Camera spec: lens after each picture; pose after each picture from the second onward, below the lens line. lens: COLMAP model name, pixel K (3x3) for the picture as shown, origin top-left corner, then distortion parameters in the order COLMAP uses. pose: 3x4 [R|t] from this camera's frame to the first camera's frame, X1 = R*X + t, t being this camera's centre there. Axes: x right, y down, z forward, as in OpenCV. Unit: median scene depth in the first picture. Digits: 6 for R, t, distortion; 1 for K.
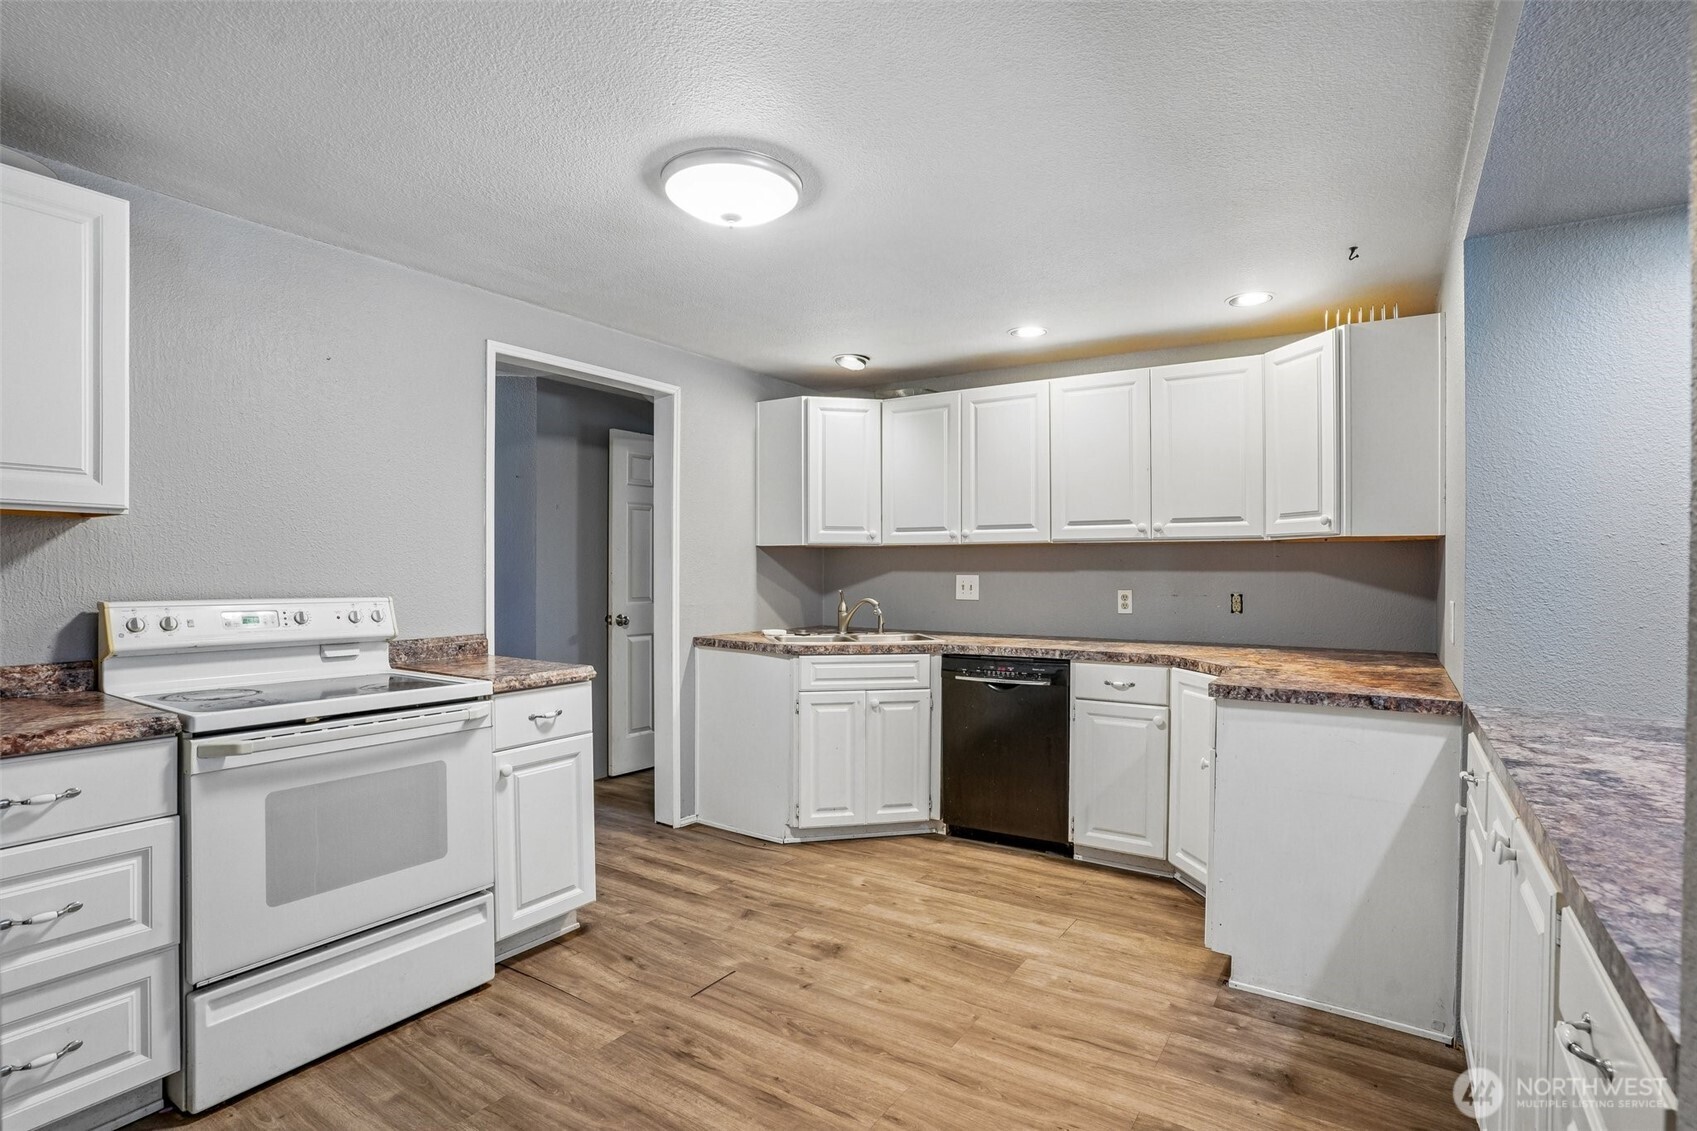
lens RADIAL K [[810.9, 0, 848.5], [0, 810.9, 565.5], [0, 0, 1]] dist [0.000521, 0.000341]
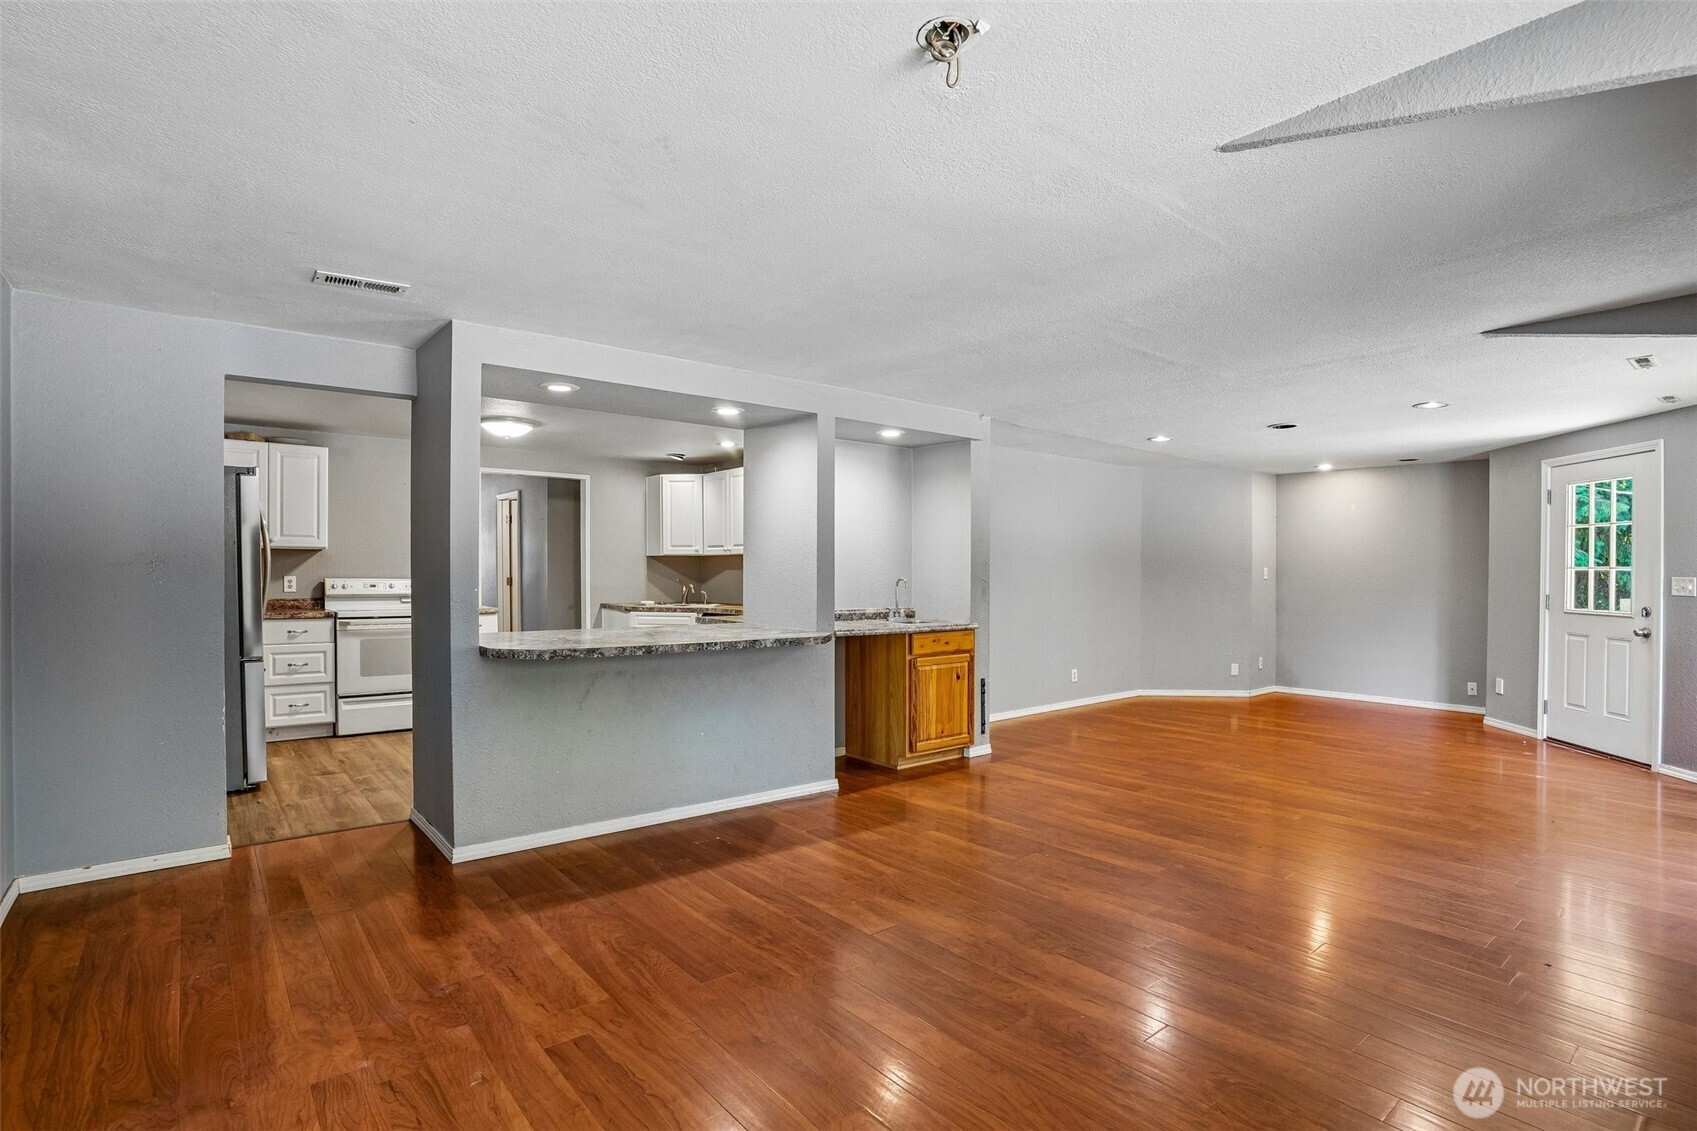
lens RADIAL K [[826.6, 0, 848.5], [0, 826.6, 565.5], [0, 0, 1]] dist [0.001170, 0.000162]
pose [[0.956887, -0.002174, -0.290452, 1.793121], [0.001143, 0.999992, -0.003721, 0.011274], [0.290458, 0.003229, 0.956882, -1.338985]]
